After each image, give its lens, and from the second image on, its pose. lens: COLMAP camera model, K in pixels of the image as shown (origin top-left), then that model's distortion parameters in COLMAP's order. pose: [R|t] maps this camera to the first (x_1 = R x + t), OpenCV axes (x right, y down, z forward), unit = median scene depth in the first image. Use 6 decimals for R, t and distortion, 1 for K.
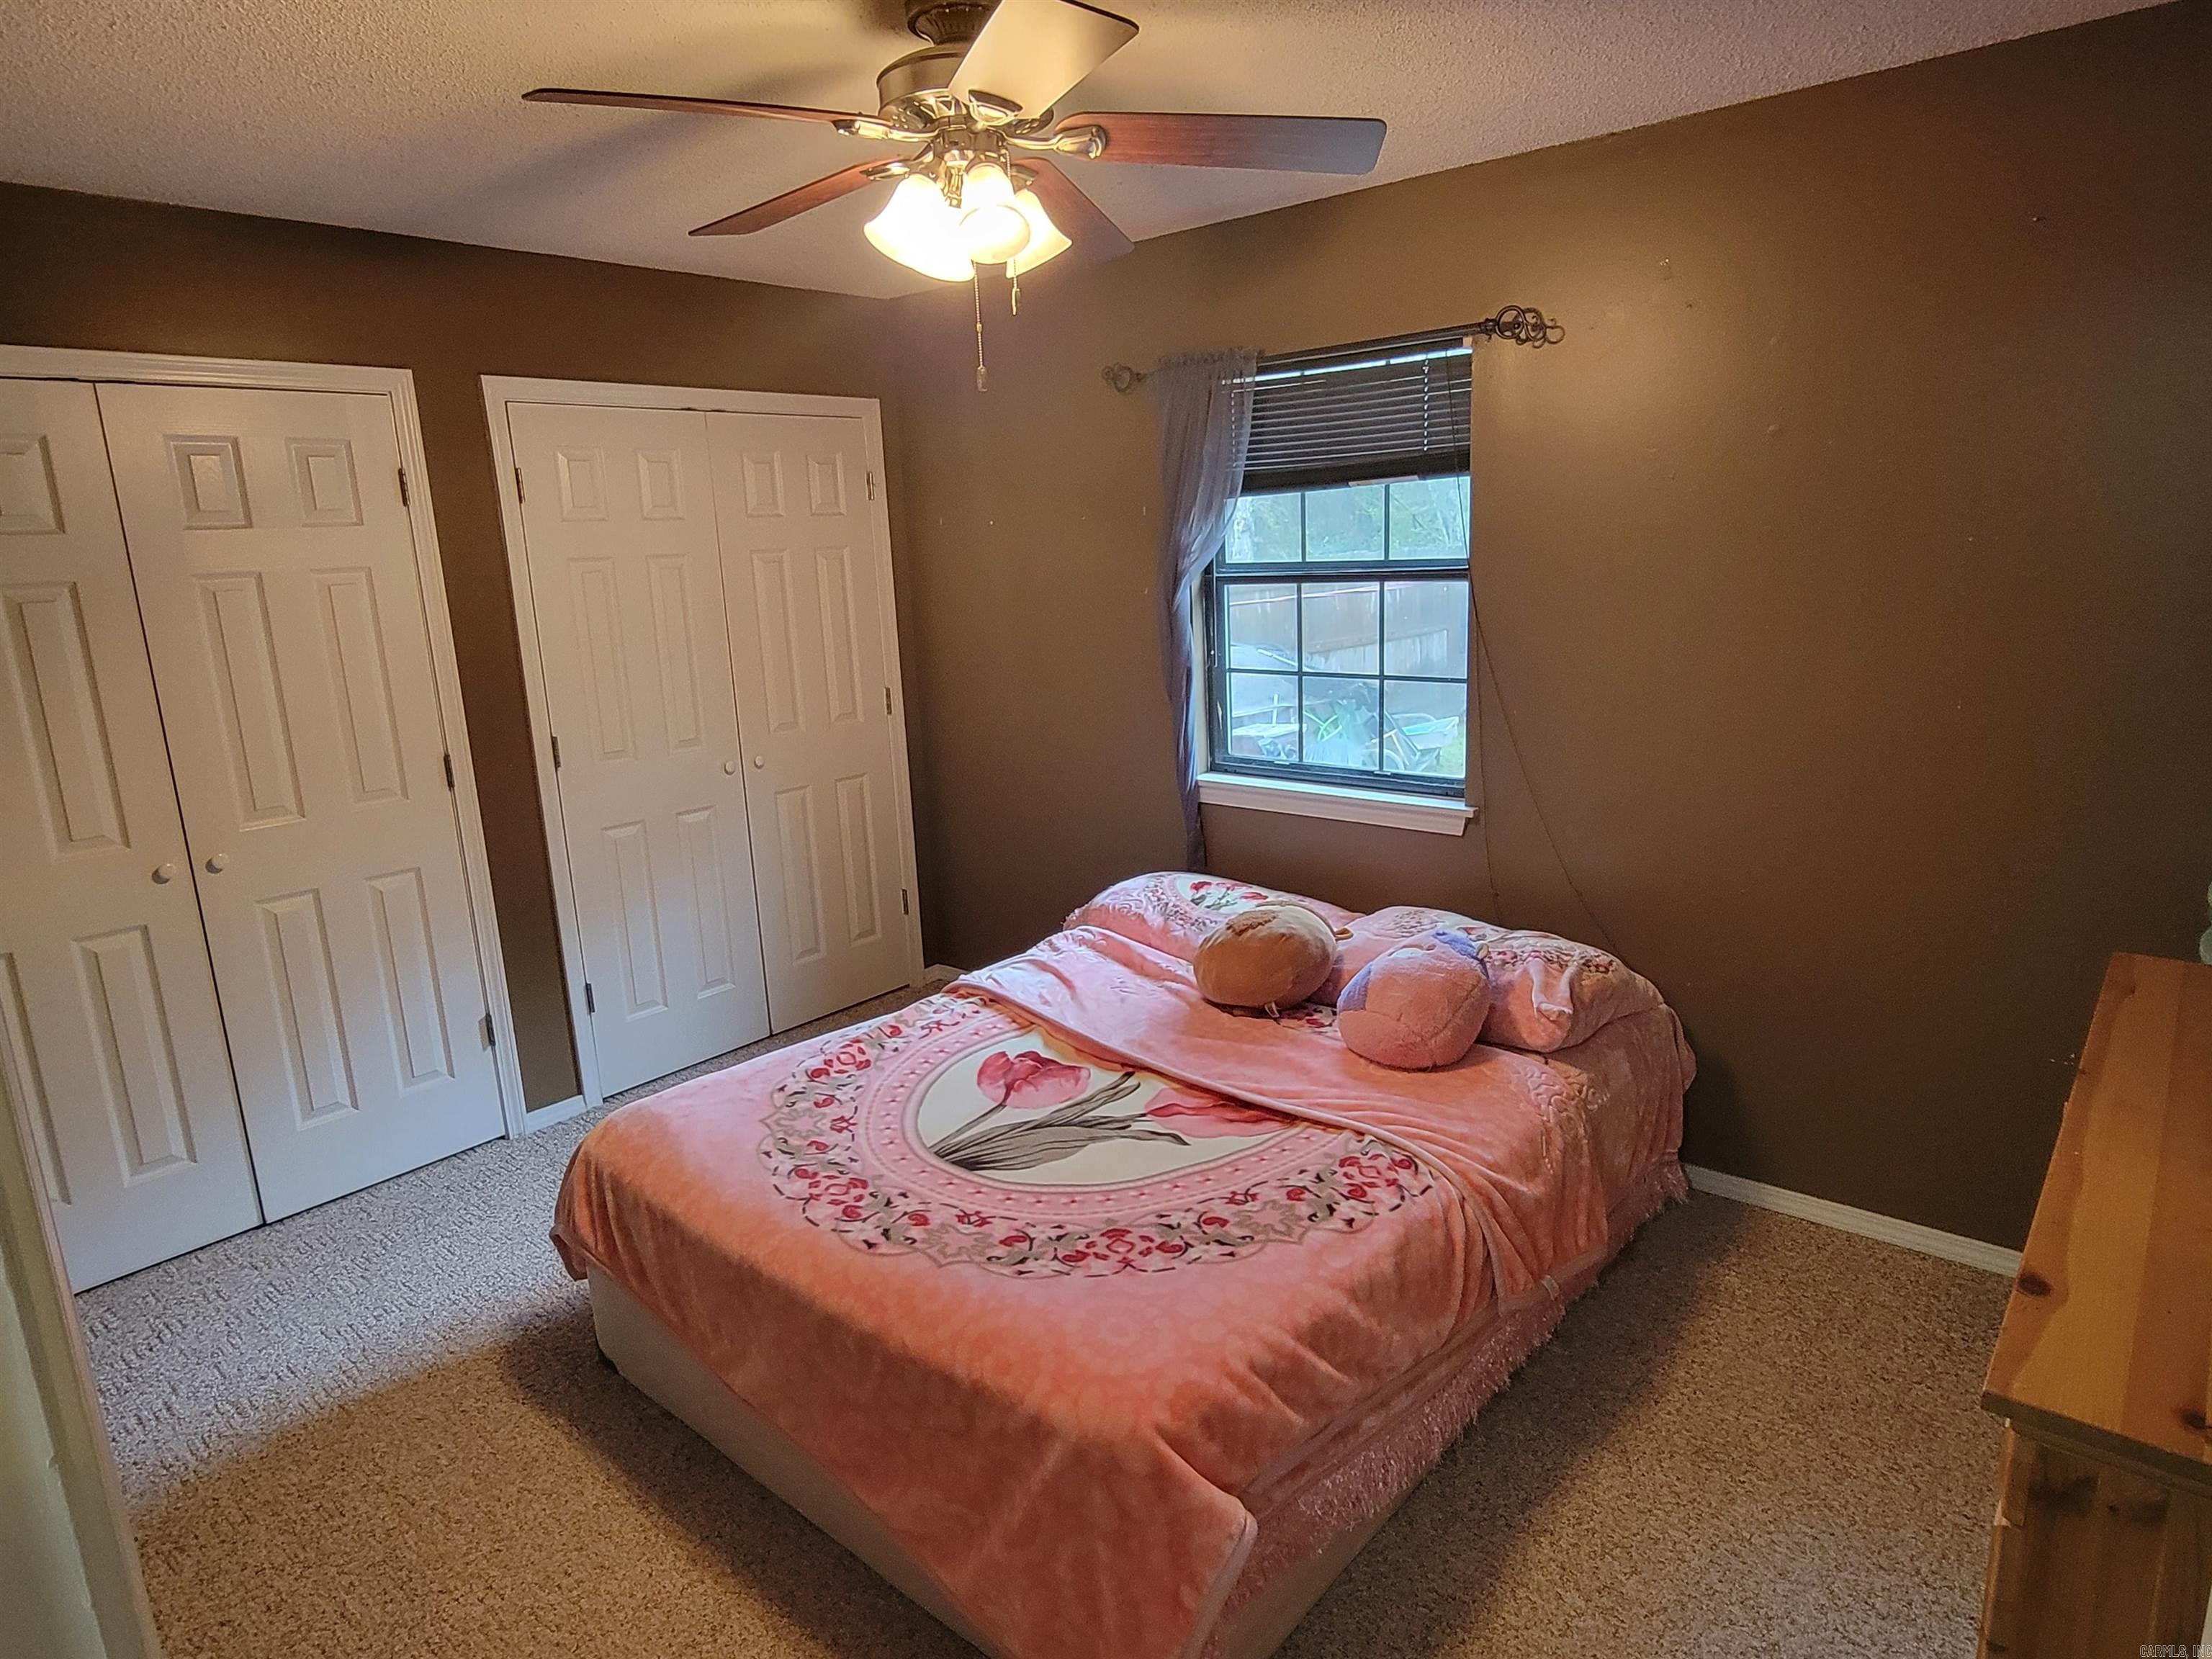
lens RADIAL K [[1278.4, 0, 1109.9], [0, 1278.4, 819.1], [0, 0, 1]] dist [0.004546, -0.002636]
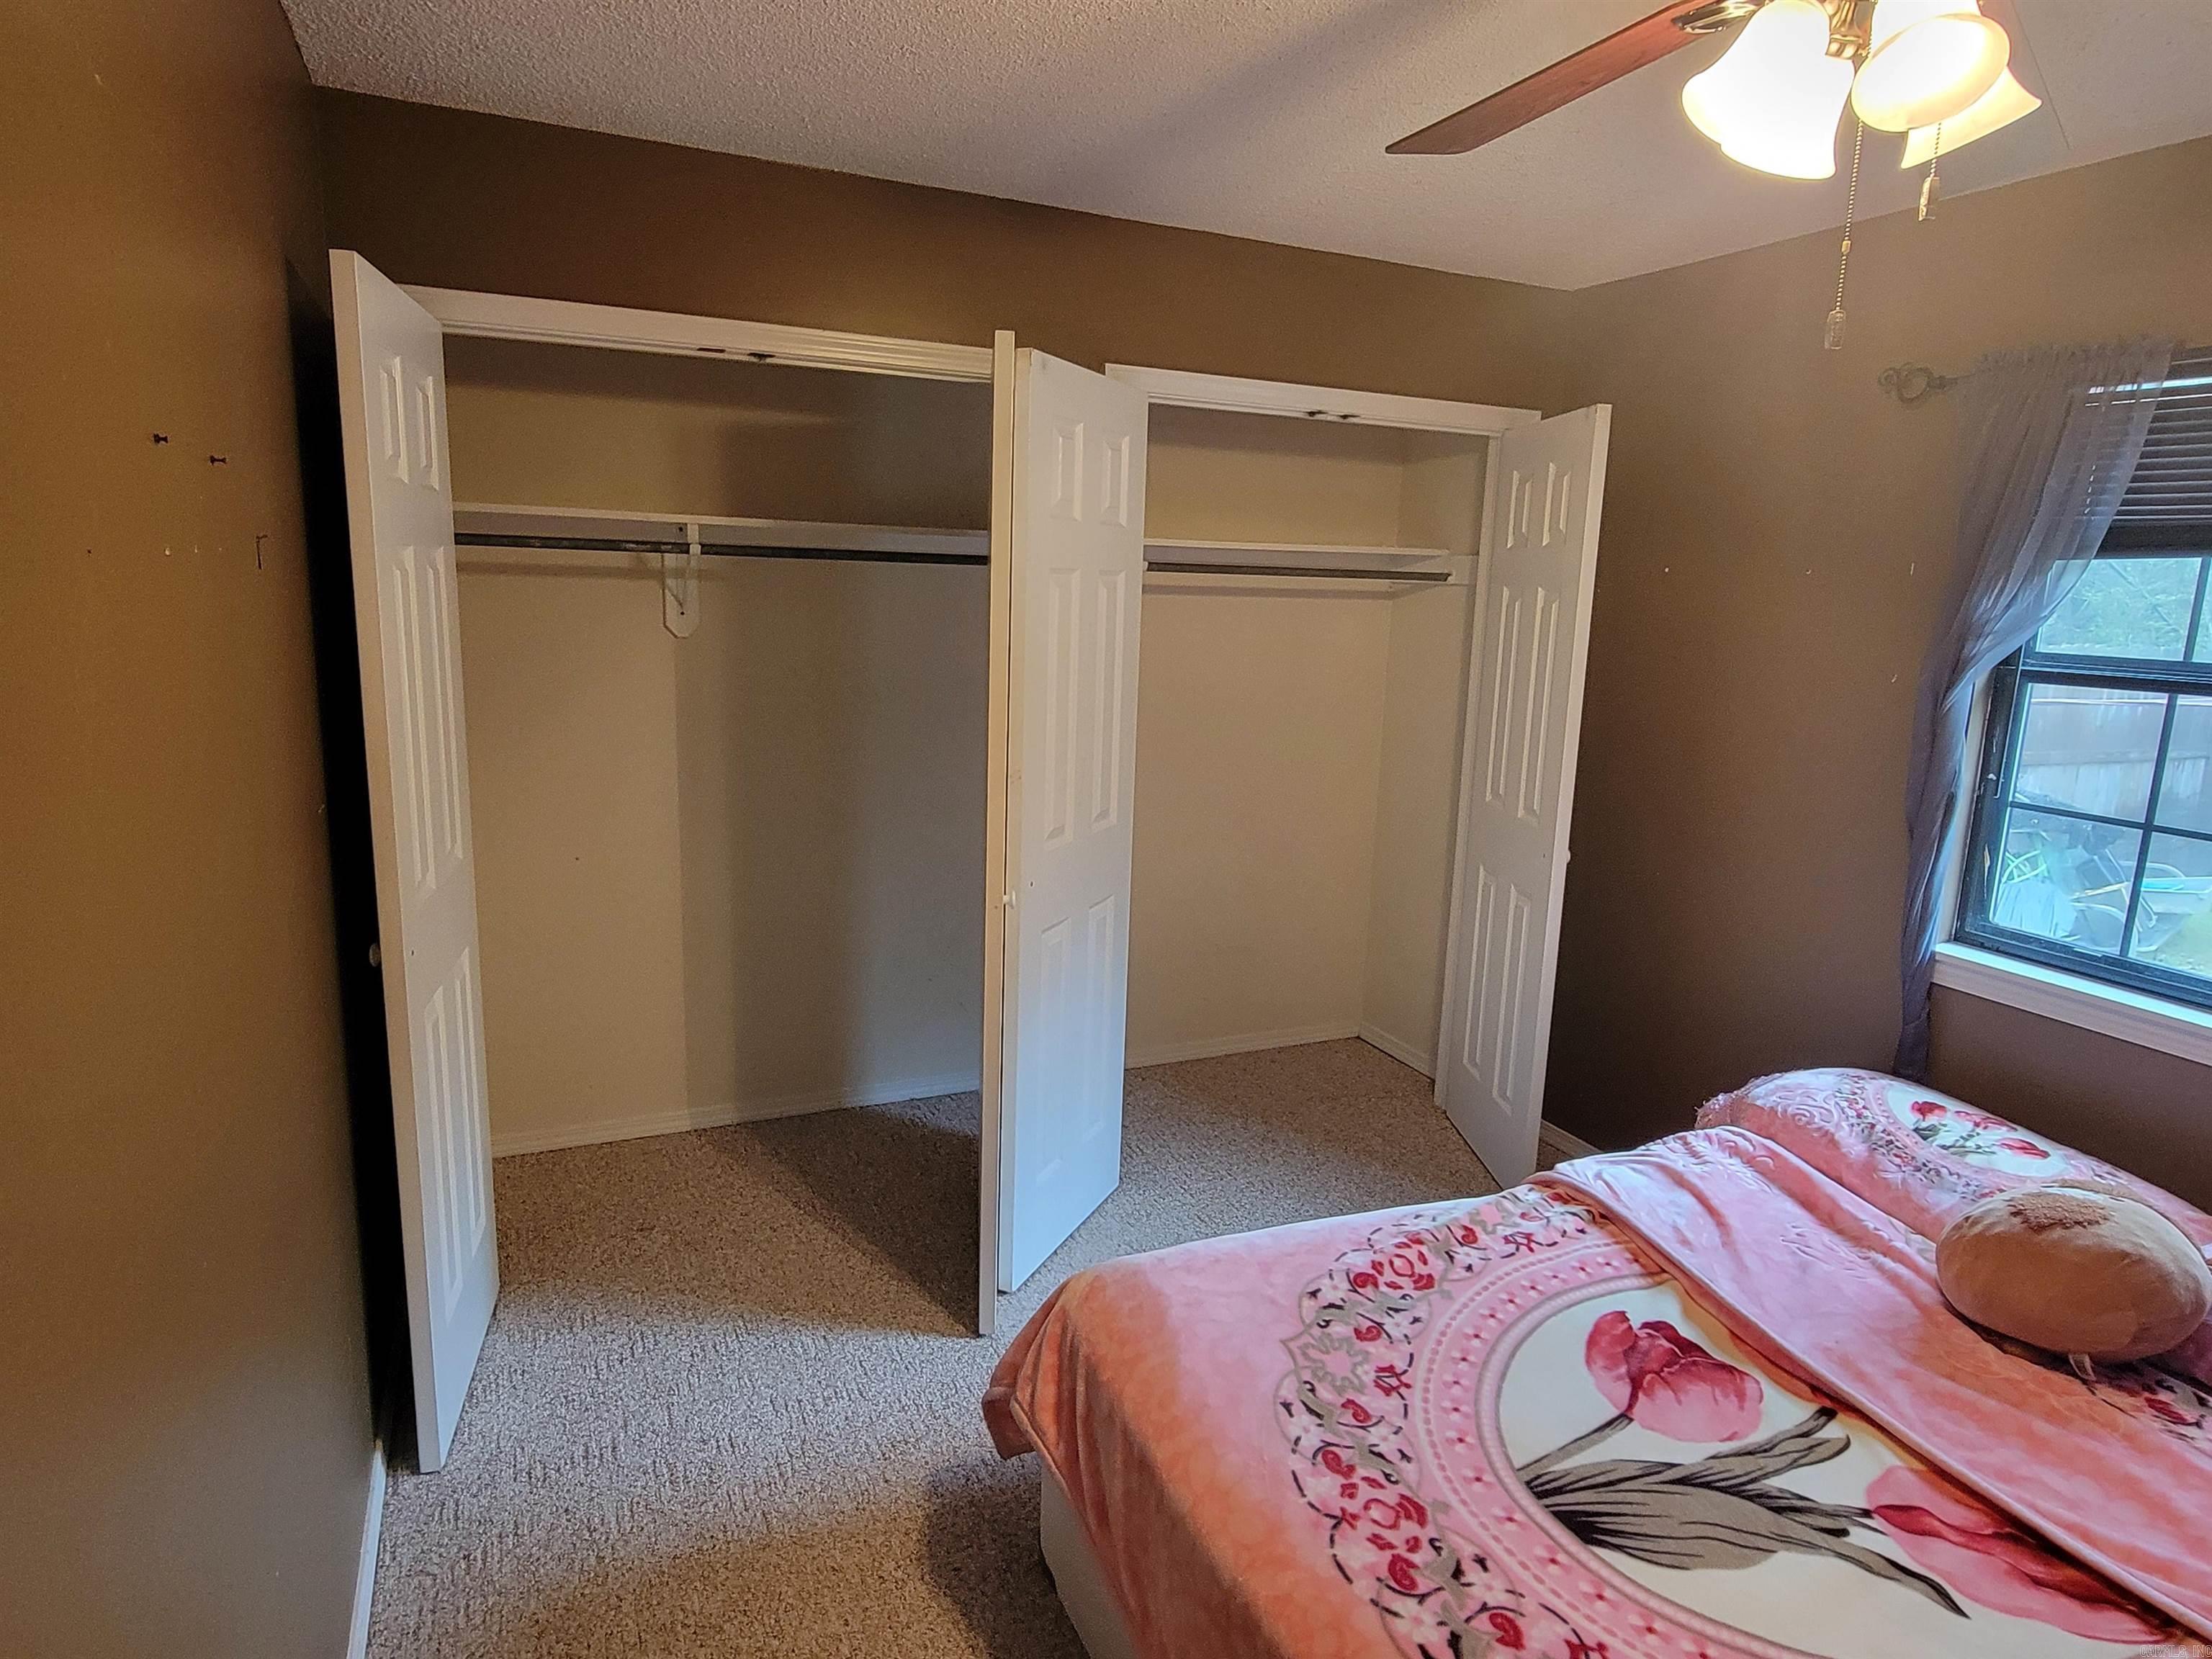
lens RADIAL K [[1278.4, 0, 1109.9], [0, 1278.4, 819.1], [0, 0, 1]] dist [0.004546, -0.002636]
pose [[0.905277, 0.152757, -0.396408, -0.100299], [-0.165123, 0.986269, 0.002971, -0.039819], [0.391418, 0.062766, 0.918070, 0.228042]]
